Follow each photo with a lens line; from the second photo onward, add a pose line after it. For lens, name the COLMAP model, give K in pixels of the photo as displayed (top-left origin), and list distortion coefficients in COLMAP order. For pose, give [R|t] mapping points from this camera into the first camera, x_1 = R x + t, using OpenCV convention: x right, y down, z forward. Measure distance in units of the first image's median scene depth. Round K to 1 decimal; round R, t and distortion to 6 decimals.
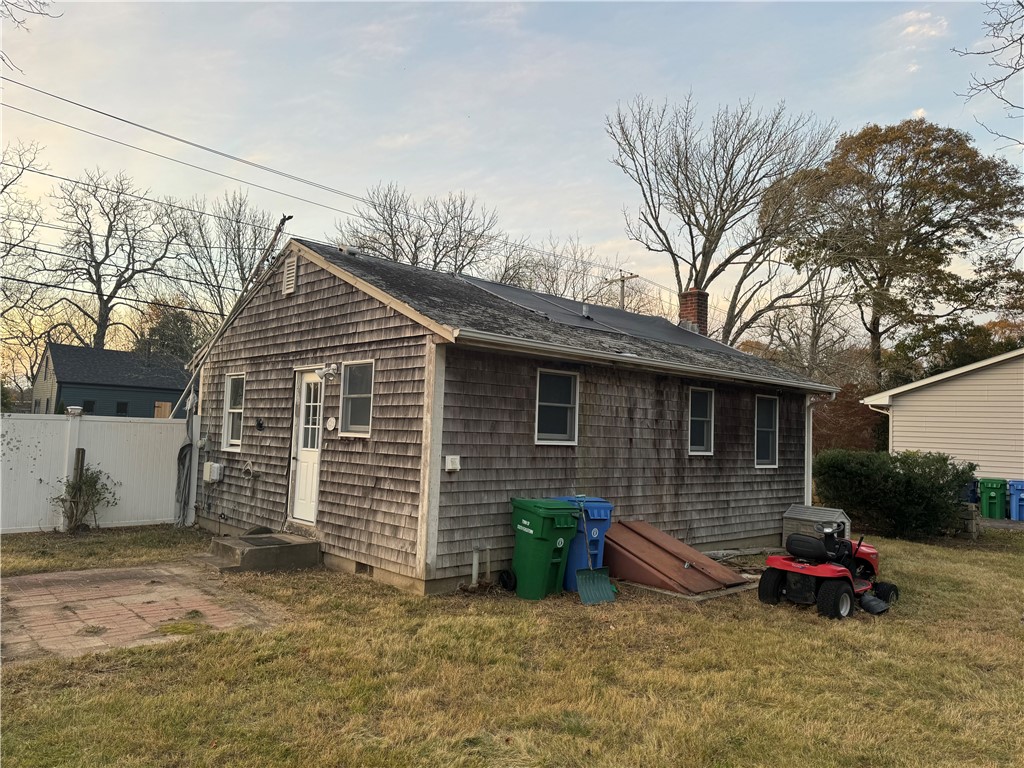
lens RADIAL K [[726.1, 0, 502.5], [0, 726.1, 375.3], [0, 0, 1]] dist [0.038365, -0.003139]
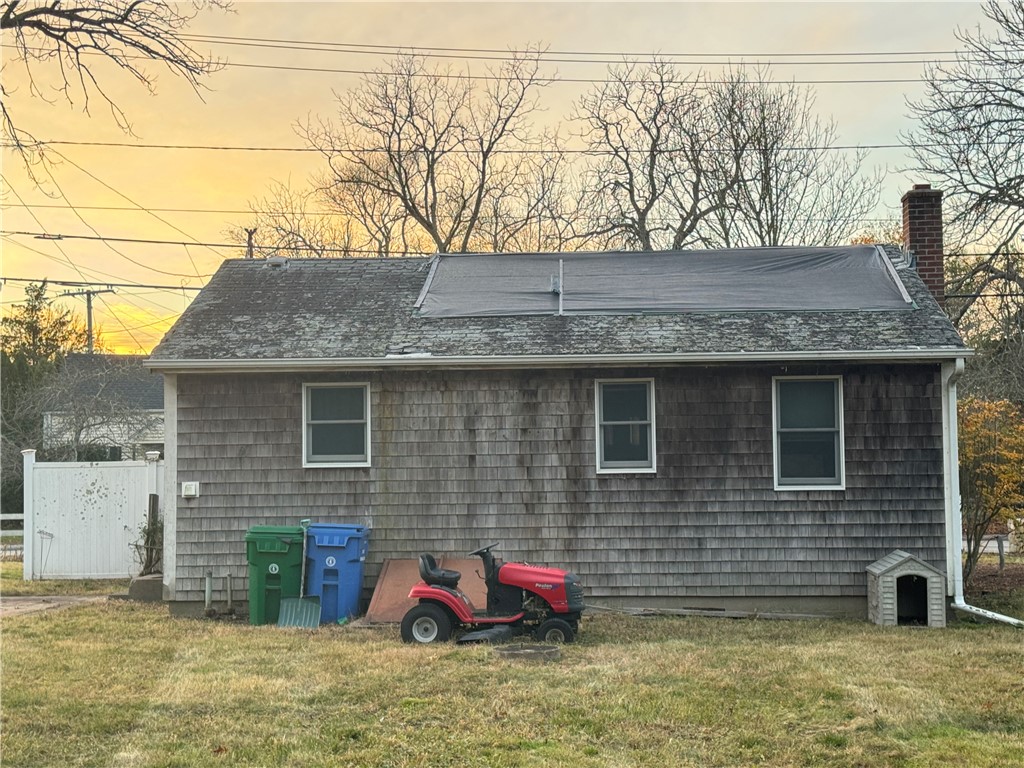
lens RADIAL K [[1659.6, 0, 513.9], [0, 1659.6, 384.4], [0, 0, 1]] dist [0.067922, 0.000000]
pose [[0.704507, -0.082295, -0.704909, 1.605730], [0.092034, 0.995461, -0.024233, 0.062281], [0.703704, -0.047803, 0.708883, -0.267692]]
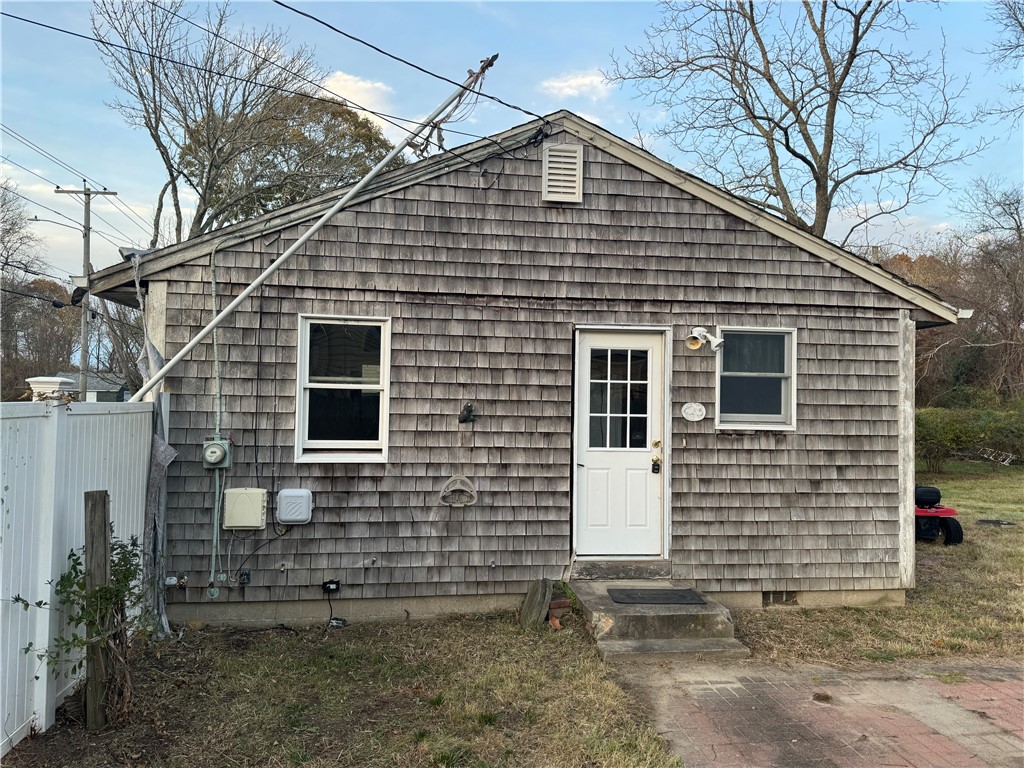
lens RADIAL K [[726.1, 0, 508.2], [0, 726.1, 389.6], [0, 0, 1]] dist [0.038365, -0.003139]
pose [[0.571936, -0.009981, 0.820237, -0.913257], [-0.062054, 0.996534, 0.055396, 0.017452], [-0.817947, -0.082582, 0.569335, 0.745773]]
